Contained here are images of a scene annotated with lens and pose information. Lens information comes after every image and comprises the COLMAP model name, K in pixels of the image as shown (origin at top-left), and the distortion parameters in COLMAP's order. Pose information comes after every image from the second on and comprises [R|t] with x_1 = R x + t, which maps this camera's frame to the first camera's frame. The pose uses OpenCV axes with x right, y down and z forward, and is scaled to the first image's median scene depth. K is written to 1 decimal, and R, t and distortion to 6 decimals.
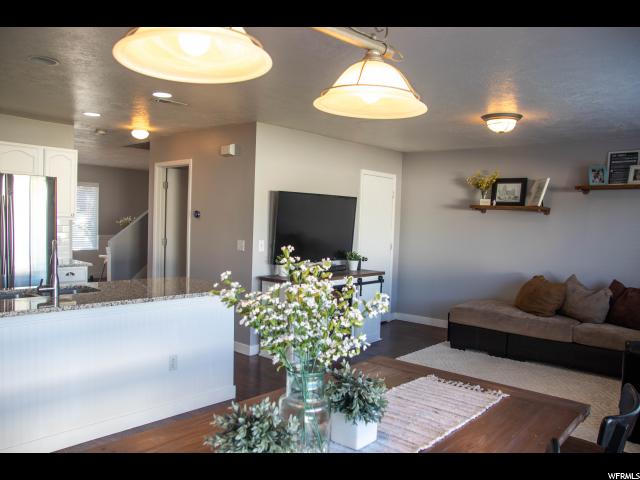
lens RADIAL K [[501.9, 0, 321.1], [0, 501.9, 240.5], [0, 0, 1]] dist [-0.066662, 0.011274]
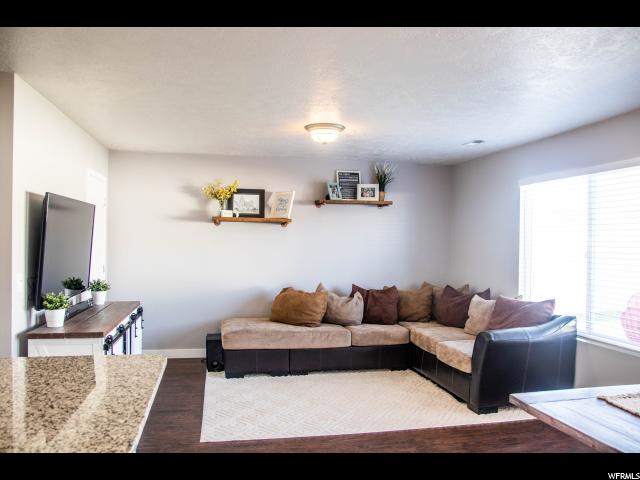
lens RADIAL K [[501.9, 0, 320.9], [0, 501.9, 241.1], [0, 0, 1]] dist [-0.066662, 0.011274]
pose [[0.602080, -0.025270, 0.798036, -0.335666], [0.039289, 0.999226, 0.001998, -0.022424], [-0.797469, 0.030151, 0.602607, 0.328250]]
